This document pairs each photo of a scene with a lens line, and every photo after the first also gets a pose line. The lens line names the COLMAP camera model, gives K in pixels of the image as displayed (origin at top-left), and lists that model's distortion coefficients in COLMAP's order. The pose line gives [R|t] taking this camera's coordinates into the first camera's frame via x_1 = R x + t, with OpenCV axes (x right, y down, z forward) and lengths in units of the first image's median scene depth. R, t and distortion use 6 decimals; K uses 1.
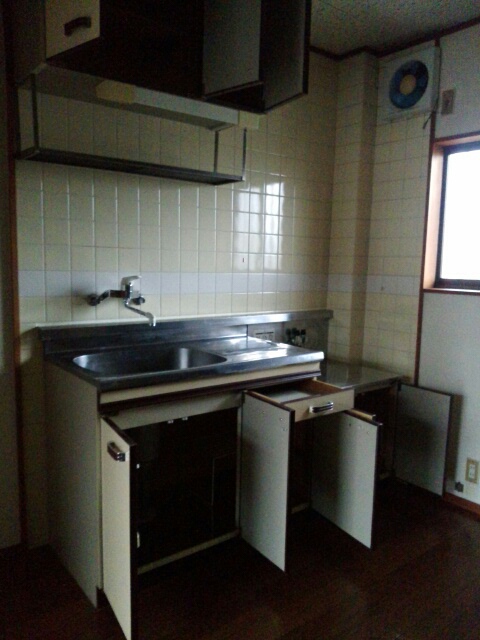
lens RADIAL K [[517.9, 0, 241.0], [0, 517.9, 317.5], [0, 0, 1]] dist [0.026845, -0.009591]
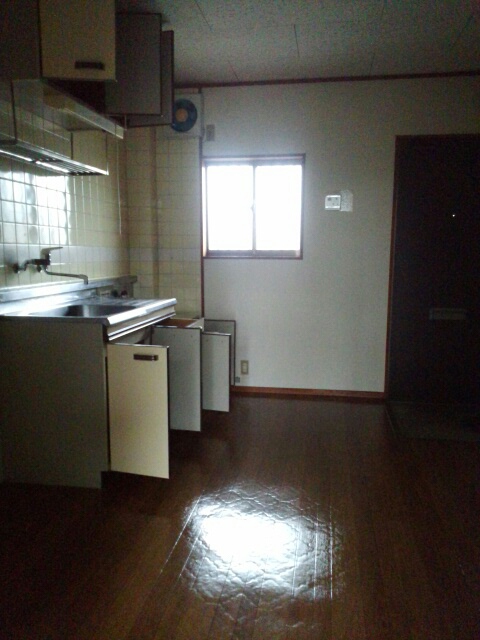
lens RADIAL K [[517.9, 0, 239.1], [0, 517.9, 324.1], [0, 0, 1]] dist [0.026845, -0.009591]
pose [[0.746175, -0.108933, 0.656777, -0.591196], [0.083195, 0.994047, 0.070353, 0.043565], [-0.660531, 0.002145, 0.750796, -0.192317]]
